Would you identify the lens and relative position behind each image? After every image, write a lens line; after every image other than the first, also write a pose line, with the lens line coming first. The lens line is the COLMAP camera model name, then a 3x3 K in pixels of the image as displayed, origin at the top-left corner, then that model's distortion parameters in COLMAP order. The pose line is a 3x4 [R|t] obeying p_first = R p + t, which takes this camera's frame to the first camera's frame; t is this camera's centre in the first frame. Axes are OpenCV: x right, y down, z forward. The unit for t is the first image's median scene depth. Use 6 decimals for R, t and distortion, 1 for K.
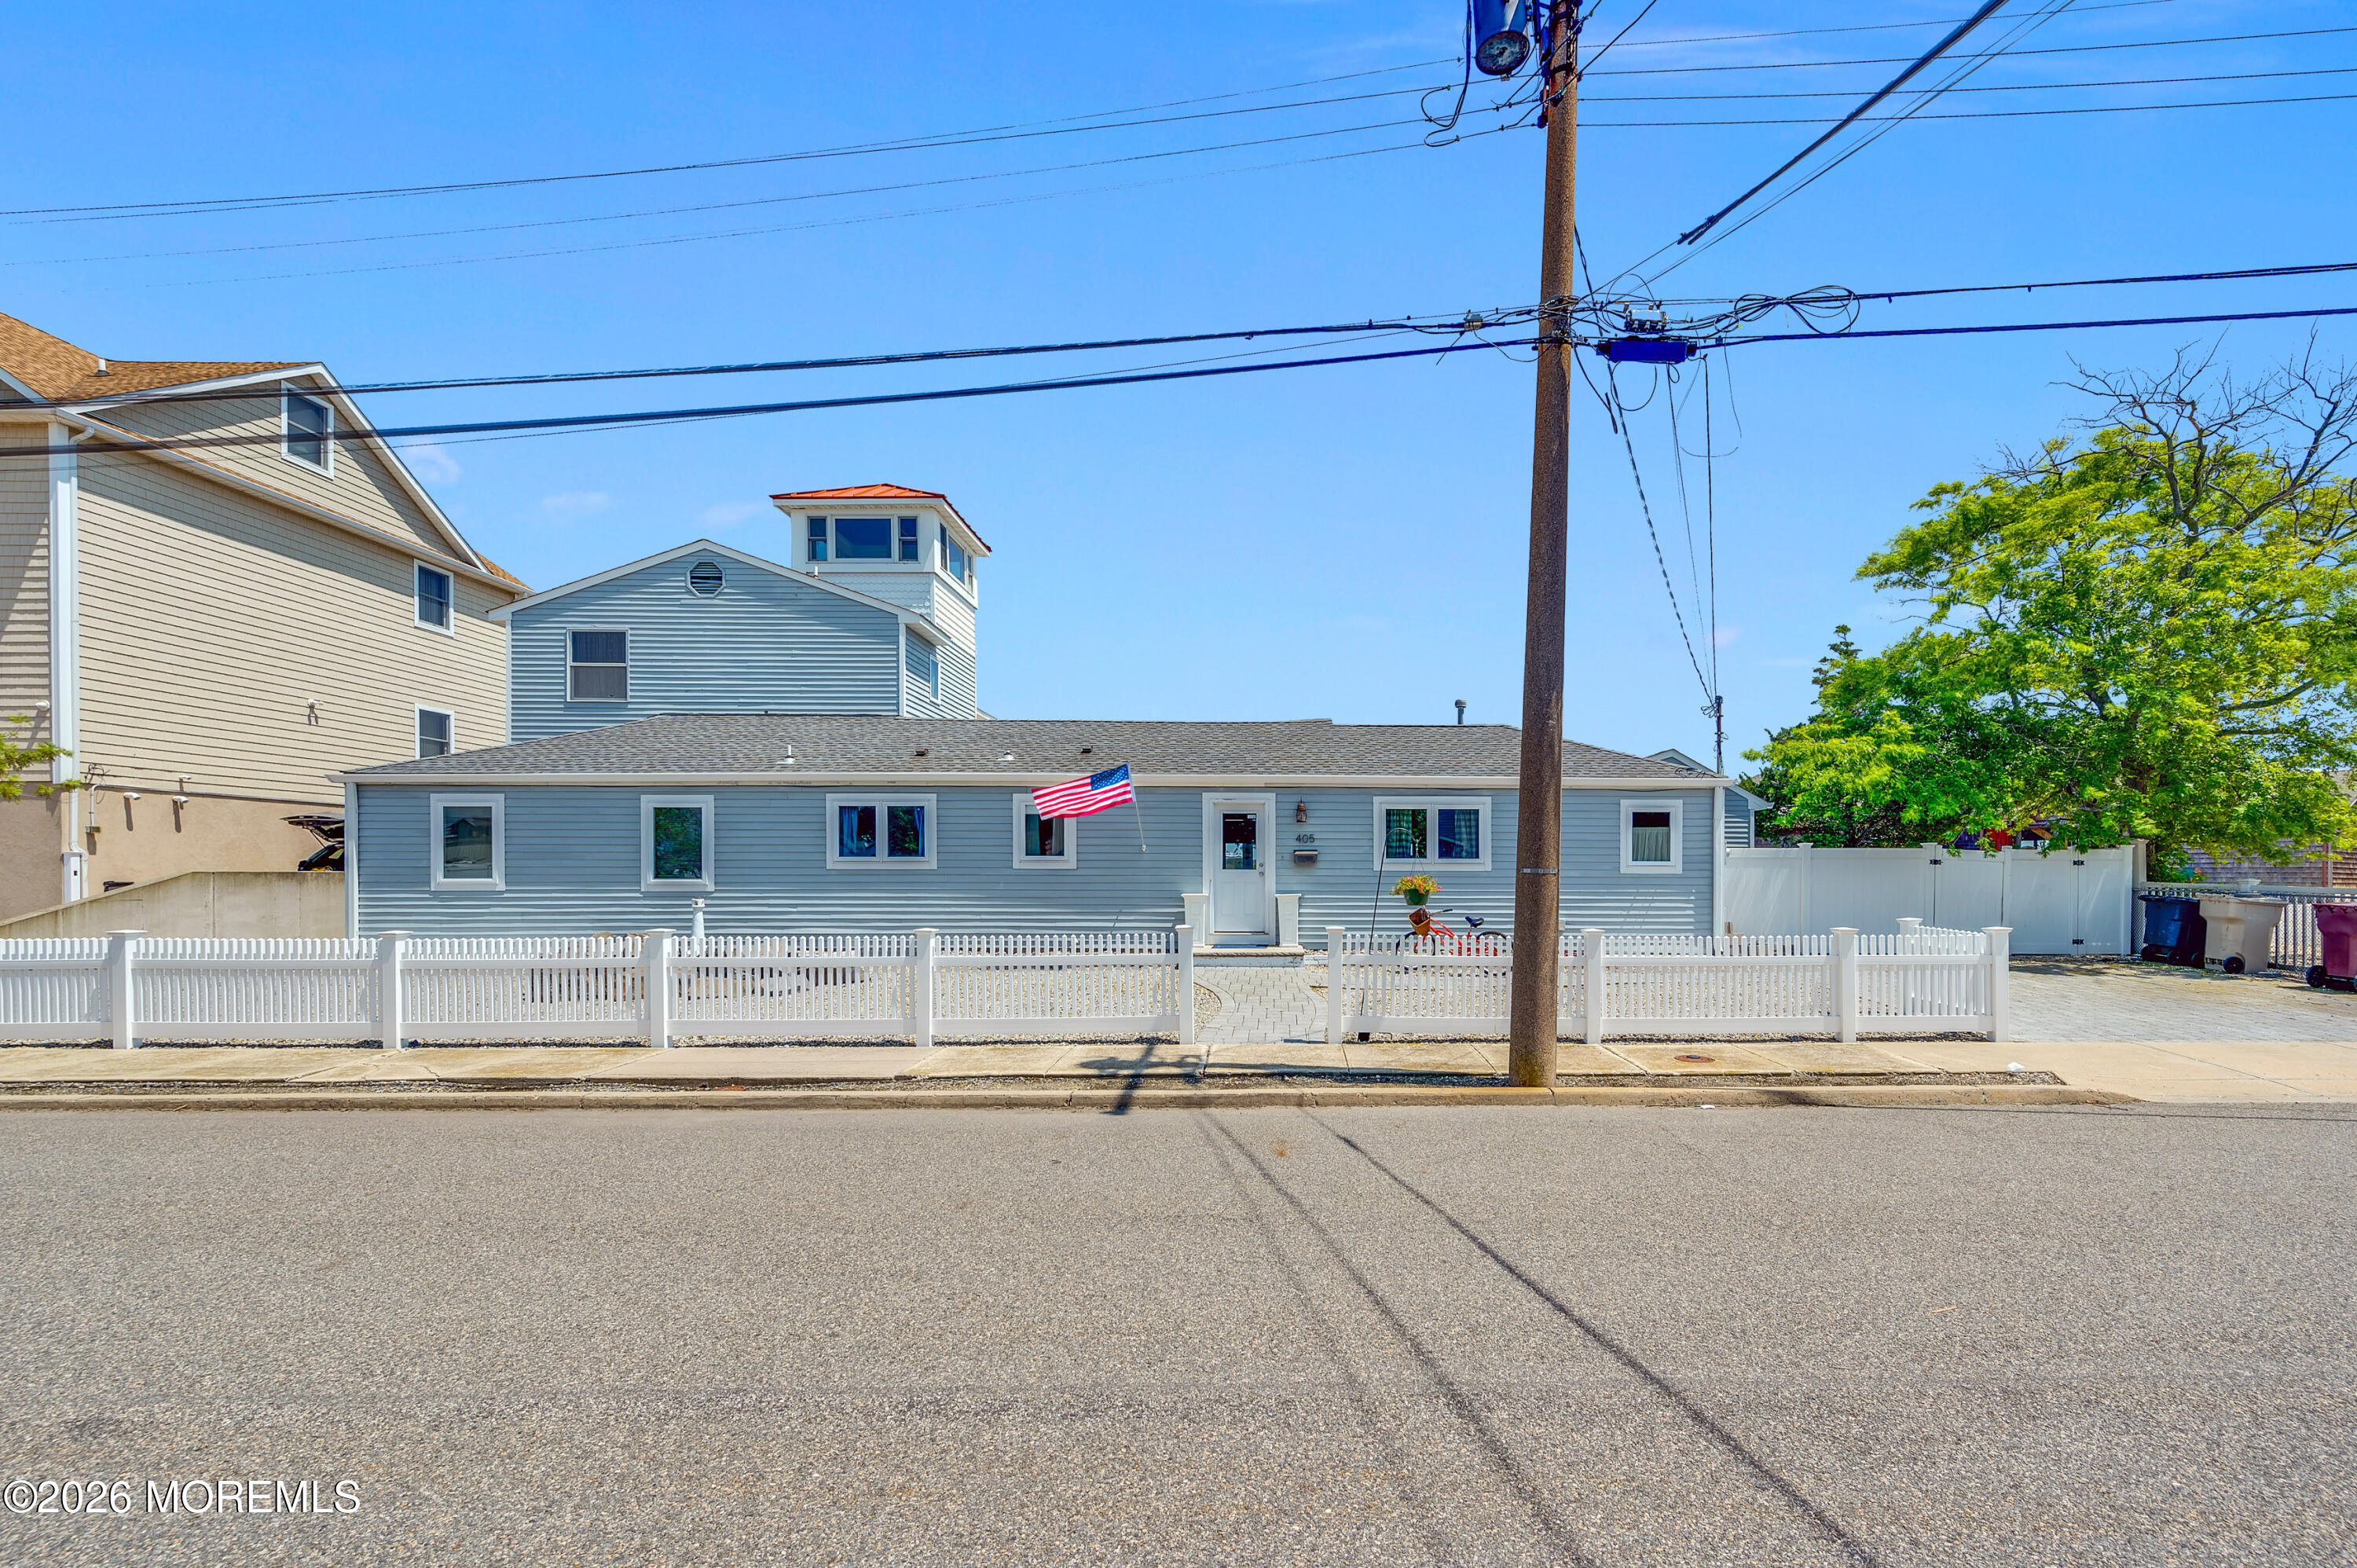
lens RADIAL K [[821.8, 0, 1180.1], [0, 821.8, 792.5], [0, 0, 1]] dist [-0.008191, -0.000021]
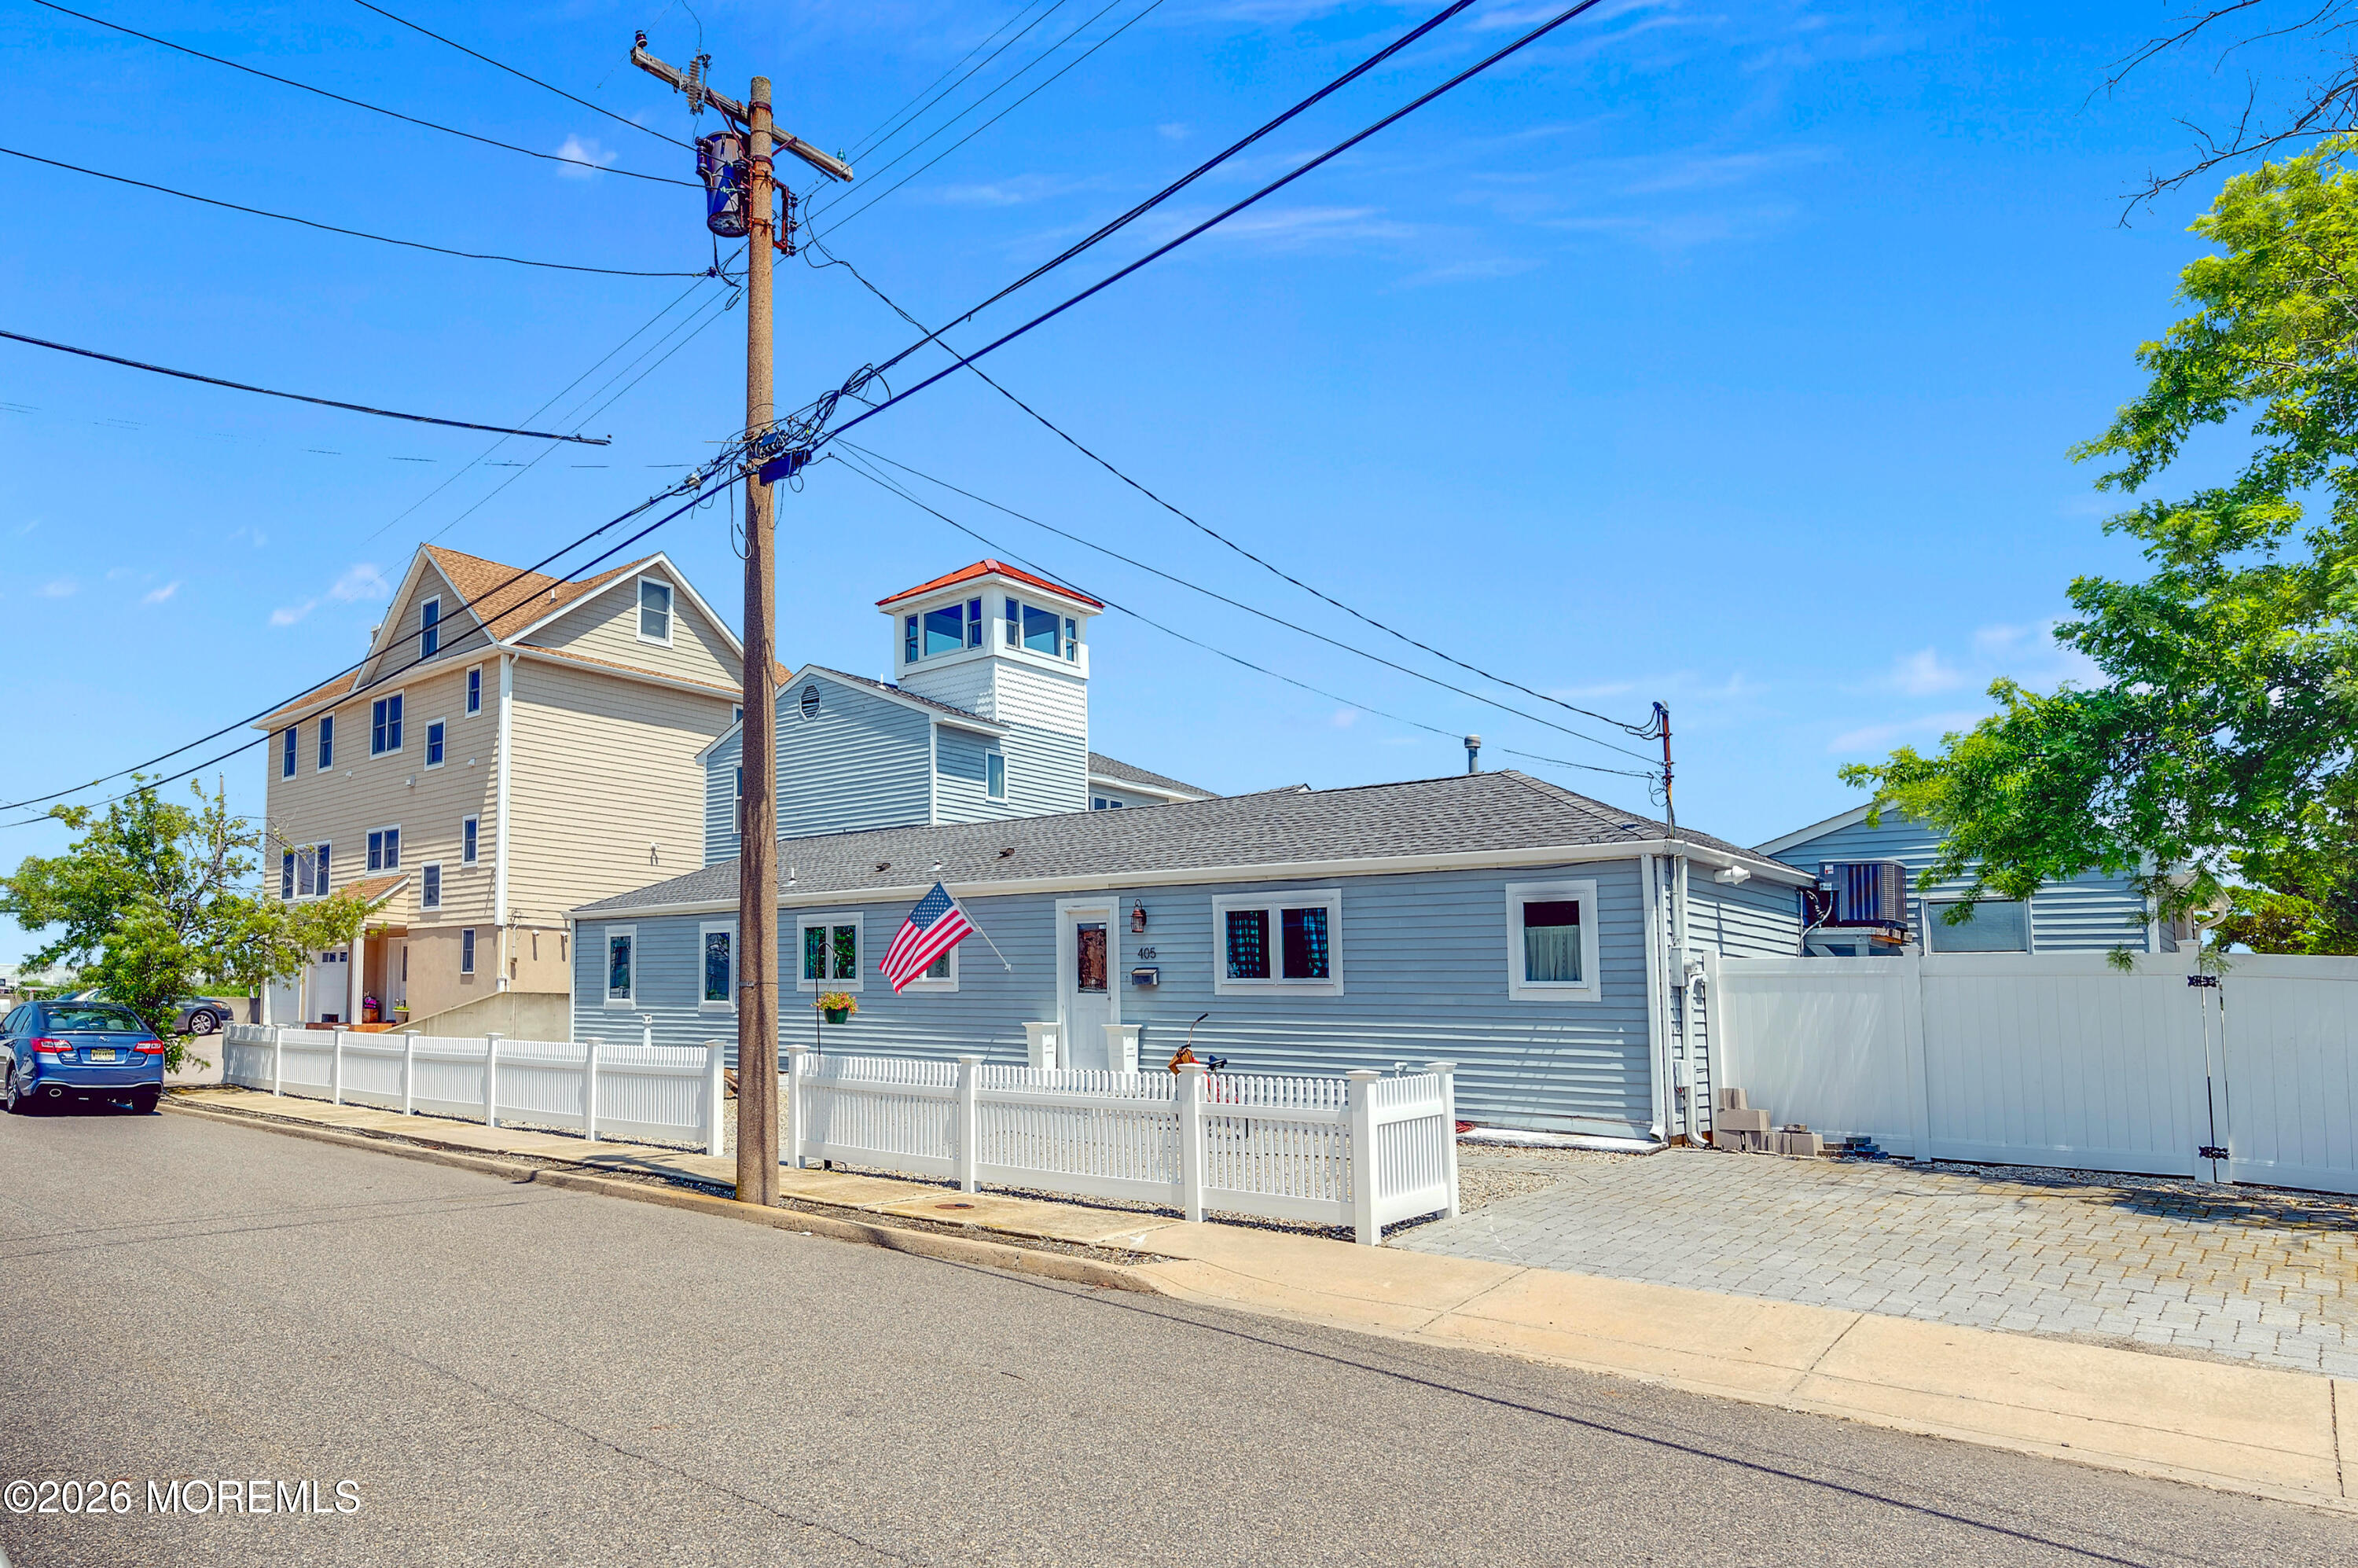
lens RADIAL K [[1336.2, 0, 1179.0], [0, 1336.2, 784.0], [0, 0, 1]] dist [-0.002926, 0.000280]
pose [[0.765149, -0.096213, -0.636624, 0.988516], [0.054256, 0.994890, -0.085147, 0.005691], [0.641563, 0.030610, 0.766460, 0.033073]]
